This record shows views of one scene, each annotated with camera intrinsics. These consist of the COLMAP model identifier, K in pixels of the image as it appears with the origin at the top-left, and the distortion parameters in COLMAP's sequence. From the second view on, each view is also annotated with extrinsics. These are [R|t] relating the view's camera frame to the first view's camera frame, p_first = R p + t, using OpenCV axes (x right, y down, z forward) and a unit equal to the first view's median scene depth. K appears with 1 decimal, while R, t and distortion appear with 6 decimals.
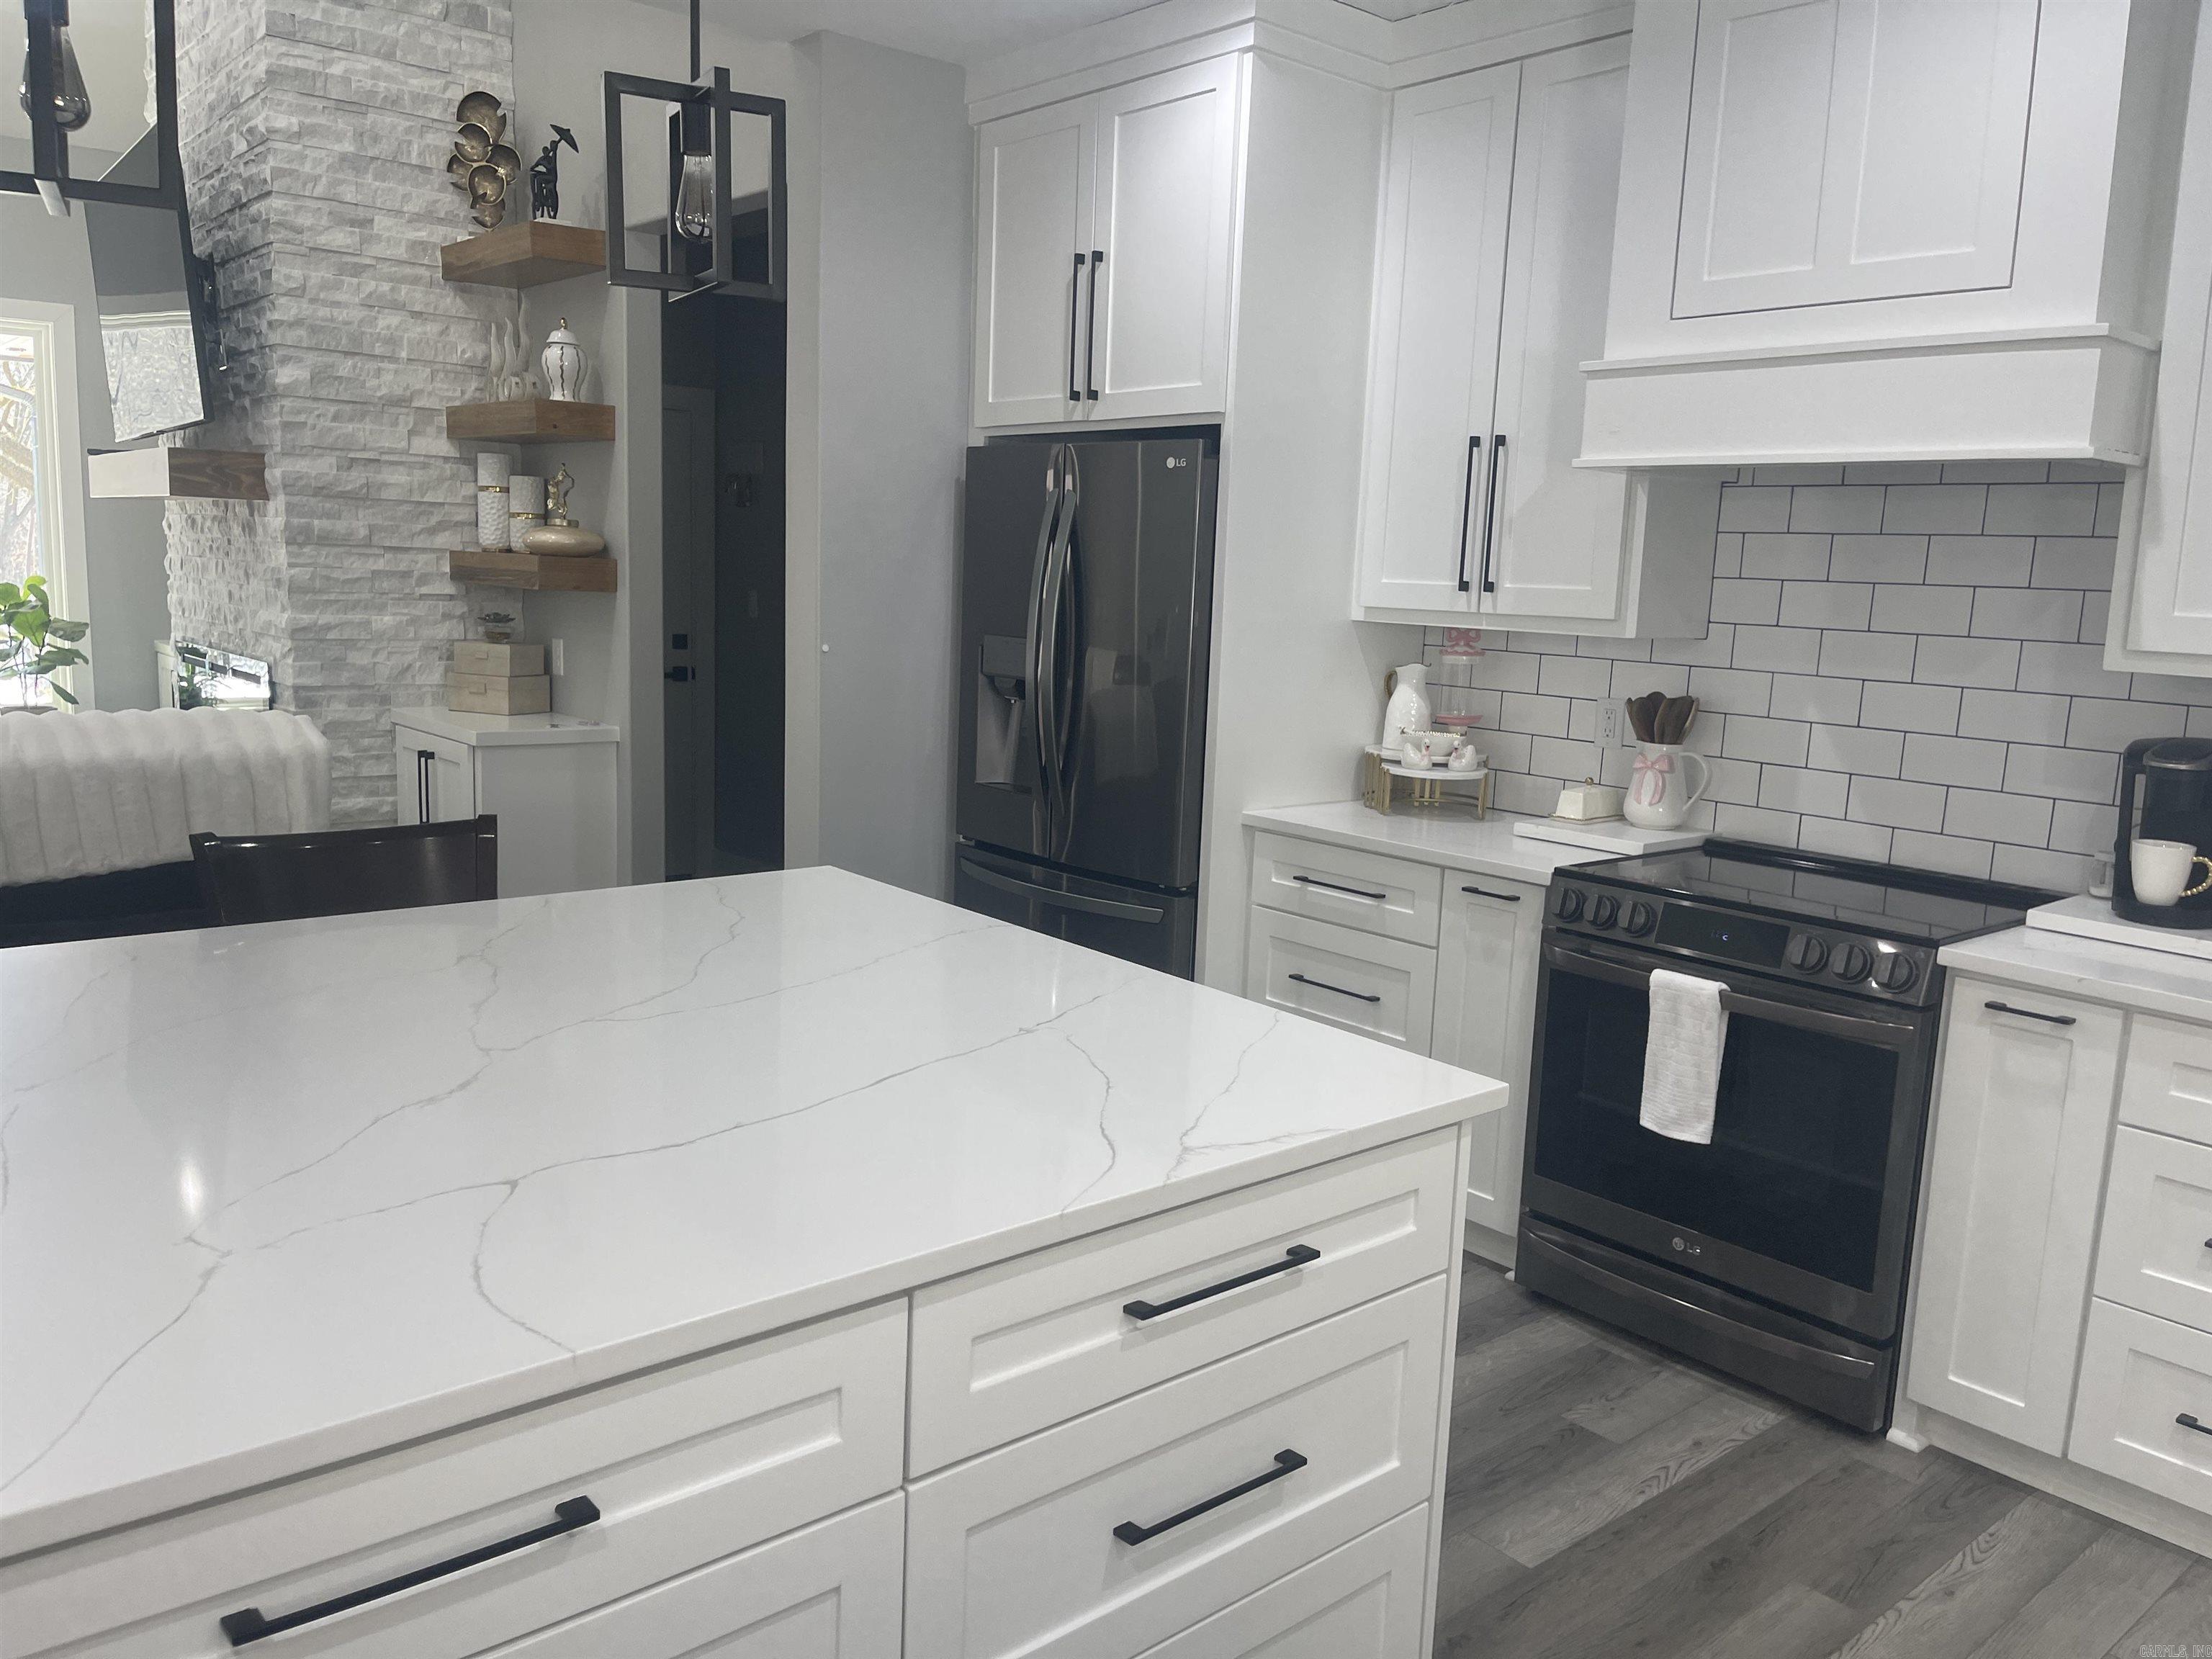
lens RADIAL K [[1656.1, 0, 1118.6], [0, 1656.1, 835.4], [0, 0, 1]] dist [0.038071, -0.037708]
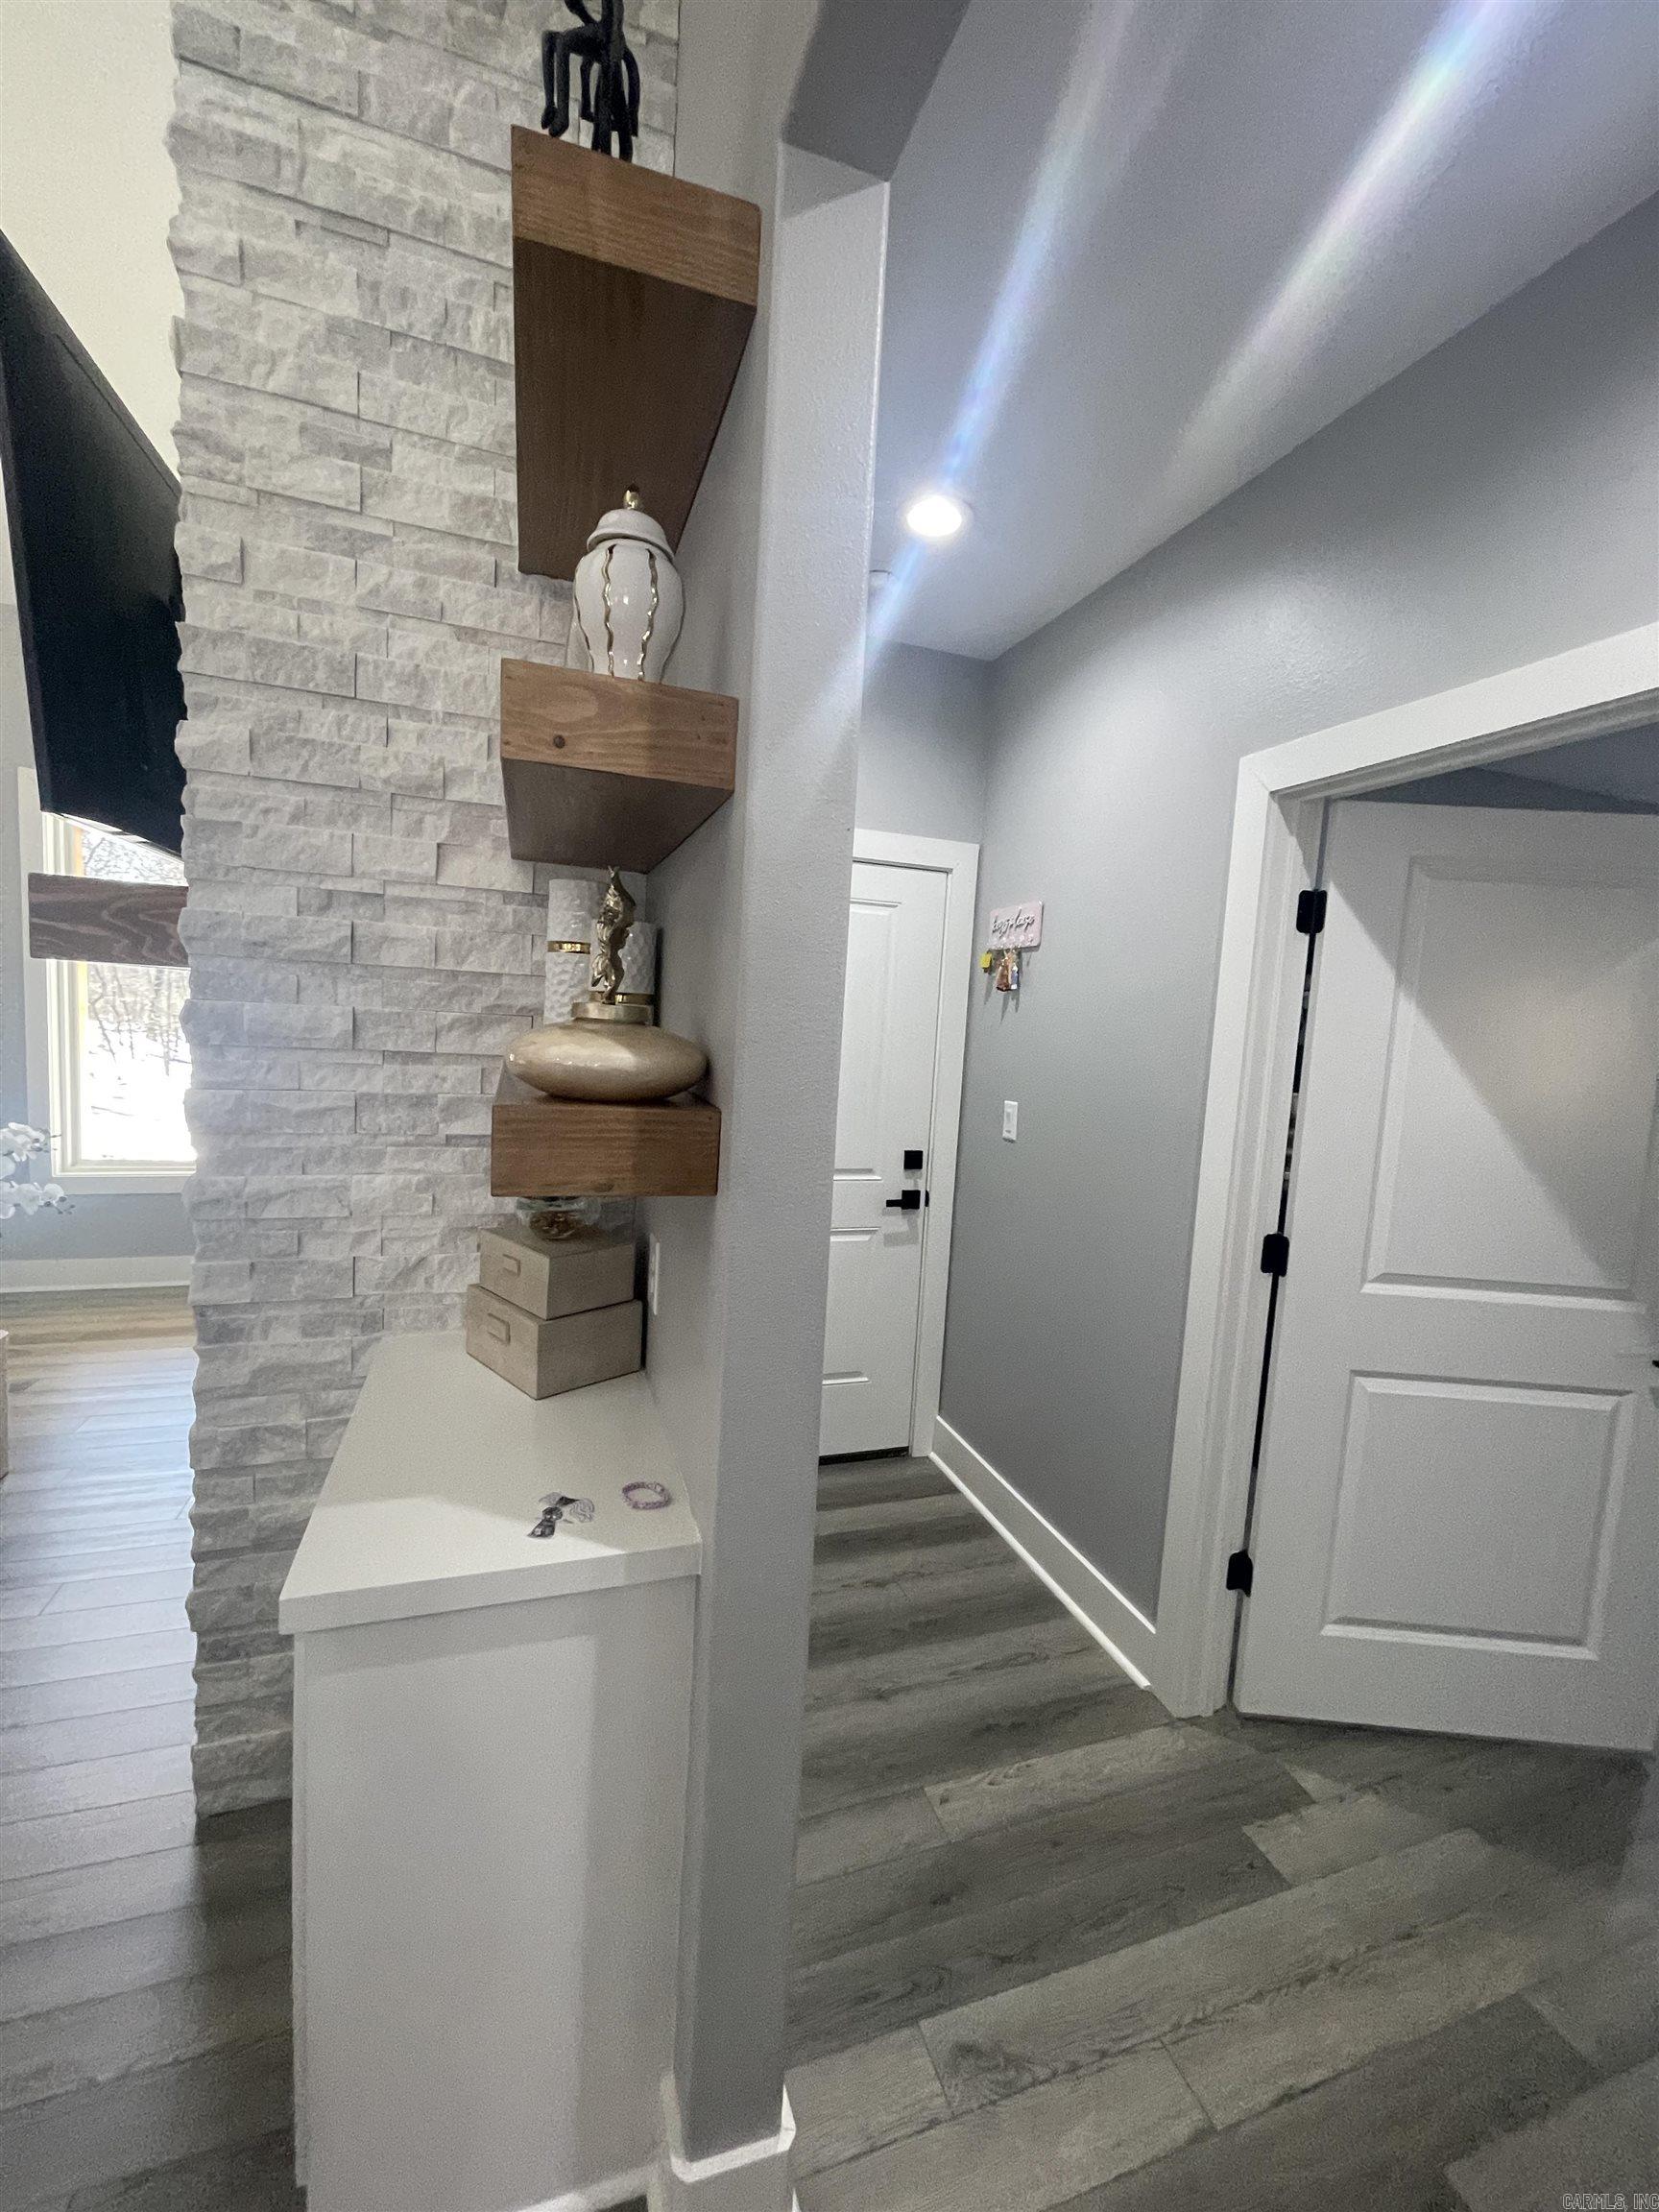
lens RADIAL K [[898.4, 0, 812.1], [0, 898.4, 1103.1], [0, 0, 1]] dist [0.002107, 0.000222]
pose [[0.924050, 0.044014, -0.379730, -0.202146], [-0.079005, 0.993892, -0.077053, -0.148974], [0.374019, 0.101202, 0.921883, 0.804415]]
